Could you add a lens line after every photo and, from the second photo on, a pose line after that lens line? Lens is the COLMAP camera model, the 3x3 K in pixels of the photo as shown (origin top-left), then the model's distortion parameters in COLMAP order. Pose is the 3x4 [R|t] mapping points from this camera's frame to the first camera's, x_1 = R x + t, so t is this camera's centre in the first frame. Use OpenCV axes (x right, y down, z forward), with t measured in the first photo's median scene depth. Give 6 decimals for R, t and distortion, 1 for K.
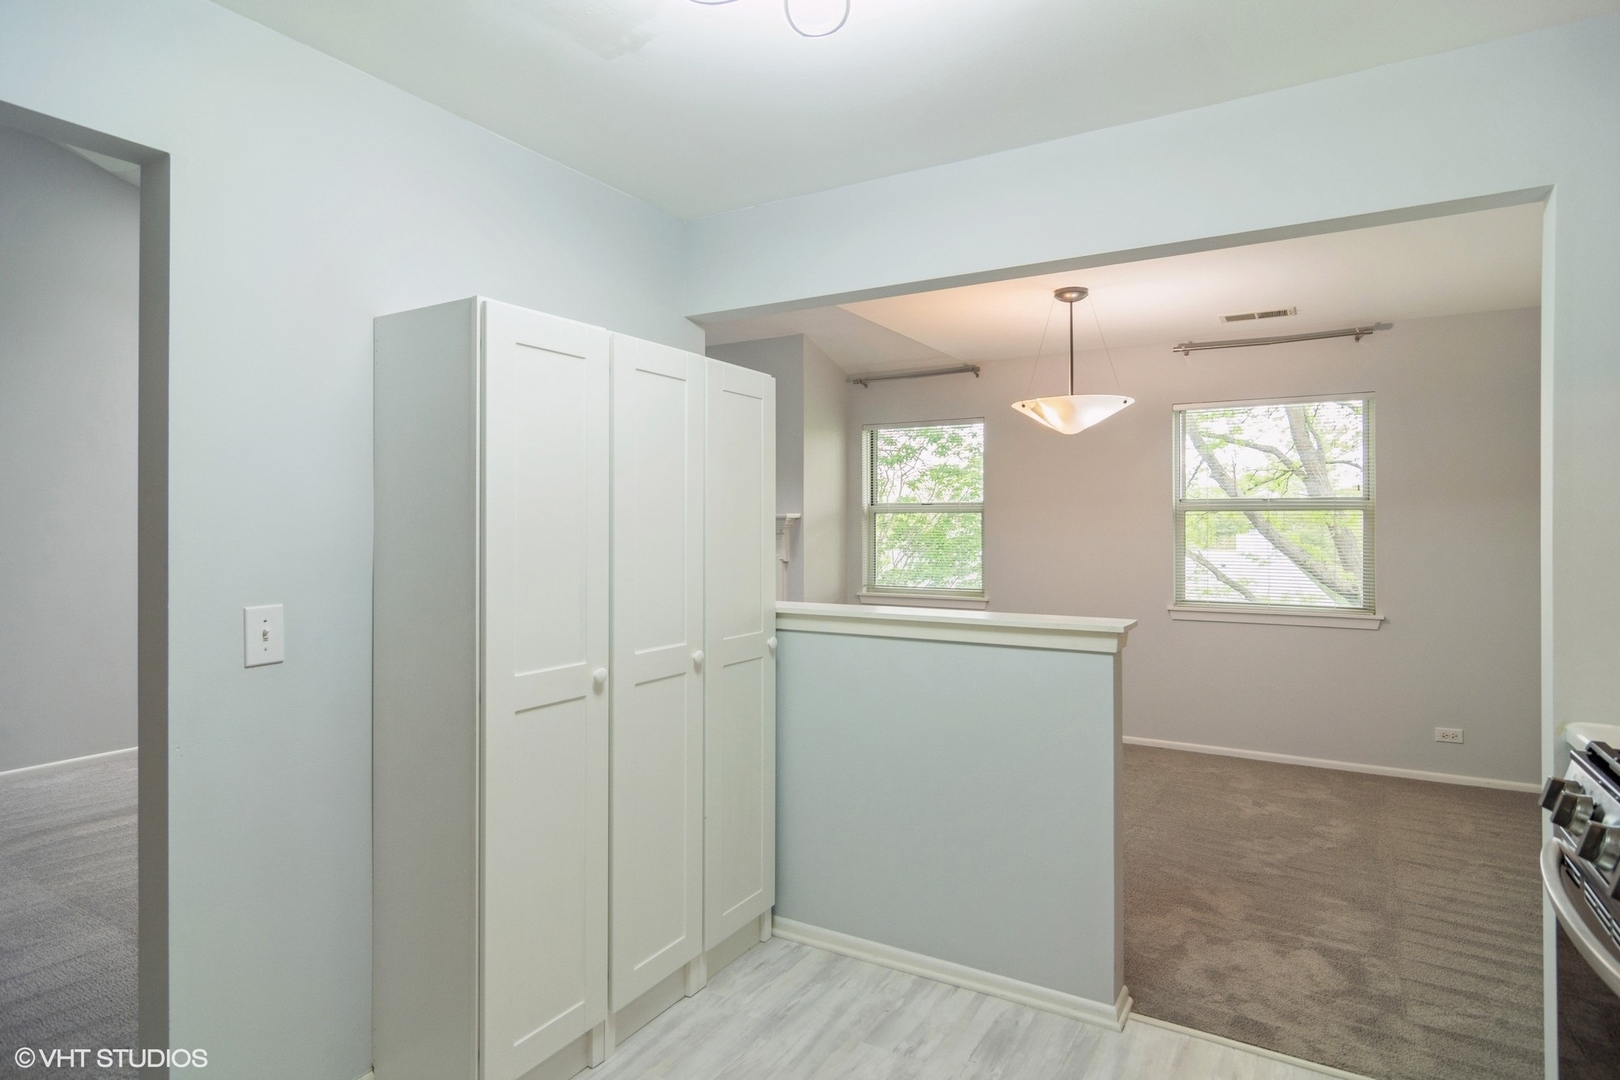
lens RADIAL K [[873.5, 0, 841.4], [0, 873.5, 530.2], [0, 0, 1]] dist [-0.000839, 0.001813]
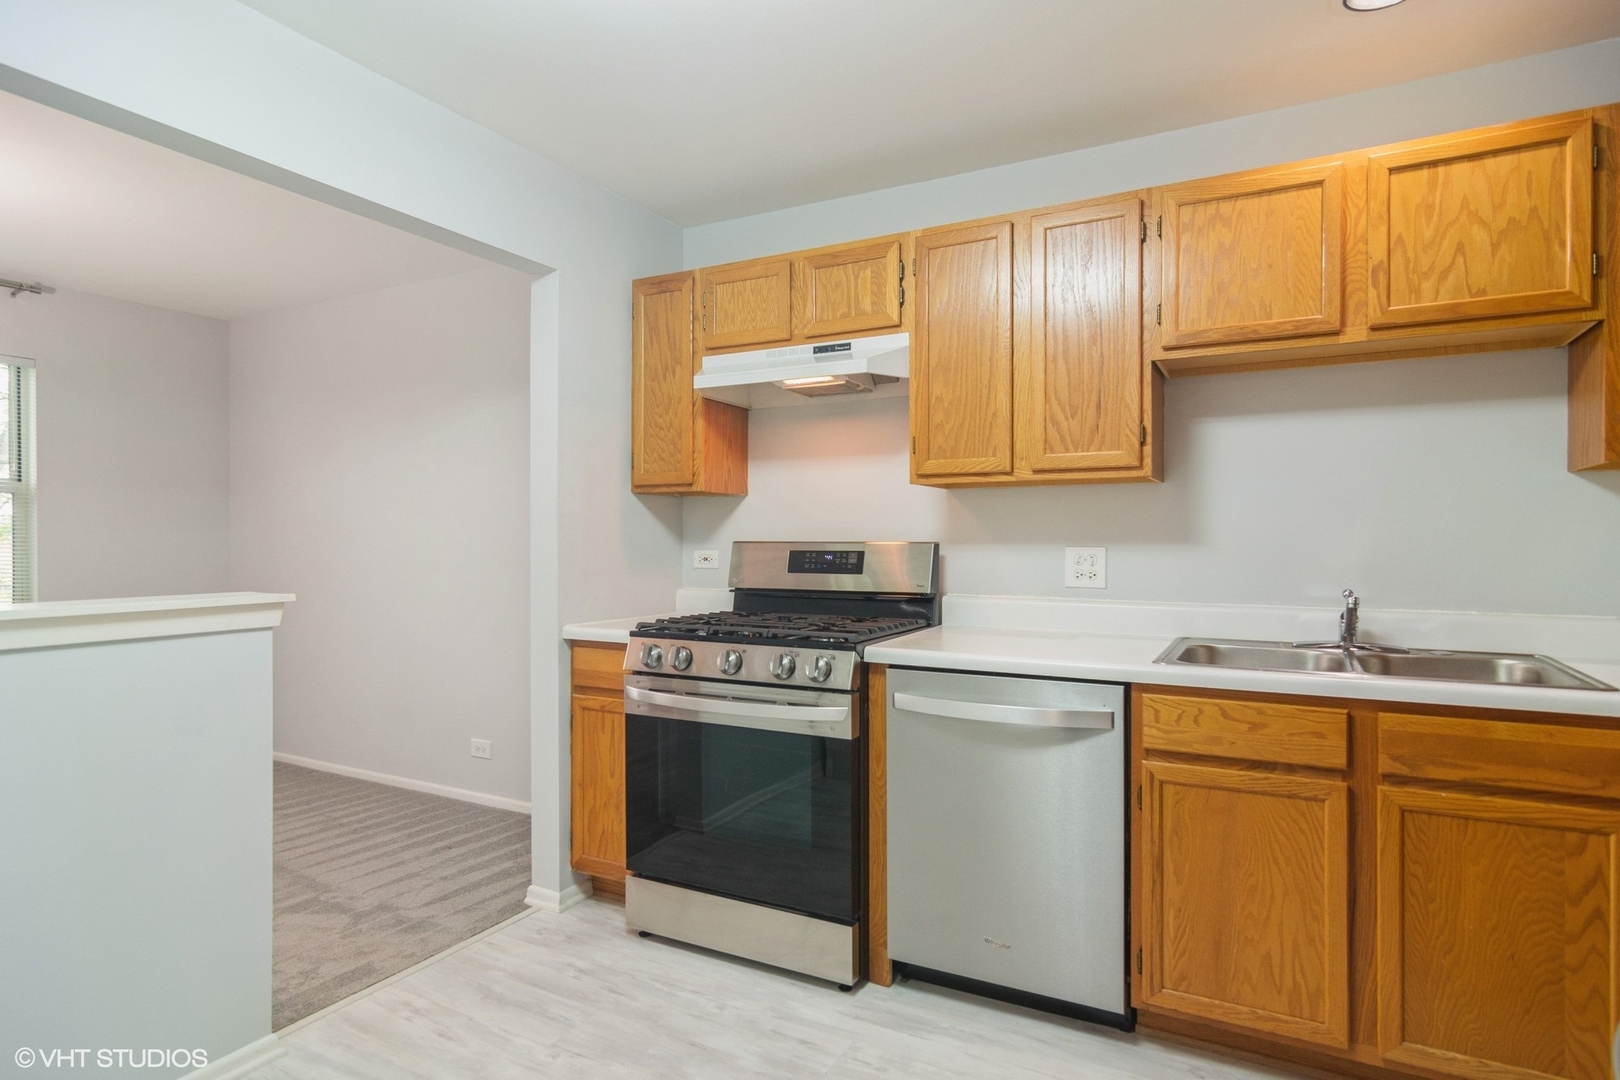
lens RADIAL K [[873.5, 0, 786.6], [0, 873.5, 540.0], [0, 0, 1]] dist [-0.000839, 0.001813]
pose [[-0.001055, -0.004406, 0.999990, -0.509973], [0.006987, 0.999966, 0.004413, 0.047556], [-0.999975, 0.006992, -0.001024, 0.442172]]
